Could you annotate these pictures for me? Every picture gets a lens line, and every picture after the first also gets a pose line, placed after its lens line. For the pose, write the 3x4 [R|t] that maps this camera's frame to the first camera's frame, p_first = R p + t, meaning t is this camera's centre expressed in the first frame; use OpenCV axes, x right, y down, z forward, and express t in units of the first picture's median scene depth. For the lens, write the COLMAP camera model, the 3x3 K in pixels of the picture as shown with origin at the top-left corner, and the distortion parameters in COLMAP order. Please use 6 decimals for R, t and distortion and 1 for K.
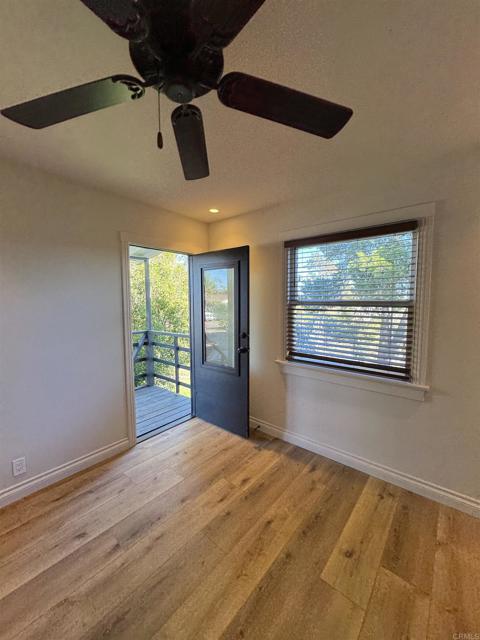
lens RADIAL K [[252.3, 0, 242.3], [0, 252.3, 323.0], [0, 0, 1]] dist [-0.002010, -0.000436]
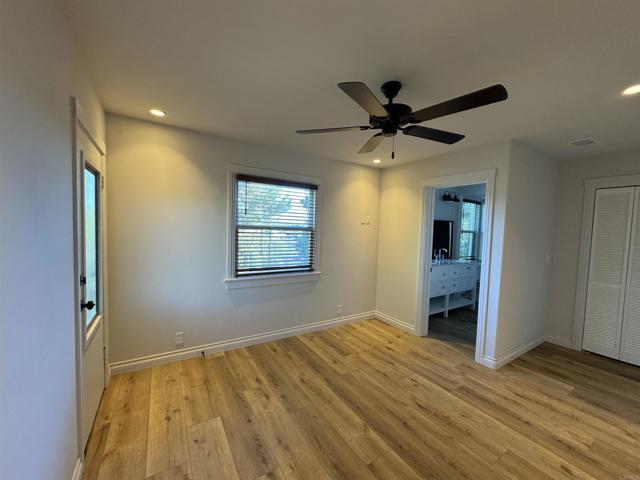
lens RADIAL K [[252.3, 0, 320.0], [0, 252.3, 240.0], [0, 0, 1]] dist [-0.002010, -0.000436]
pose [[0.311511, -0.036115, 0.949556, -1.074675], [0.046938, 0.998642, 0.022584, -0.037206], [-0.949083, 0.037535, 0.312783, 0.373933]]
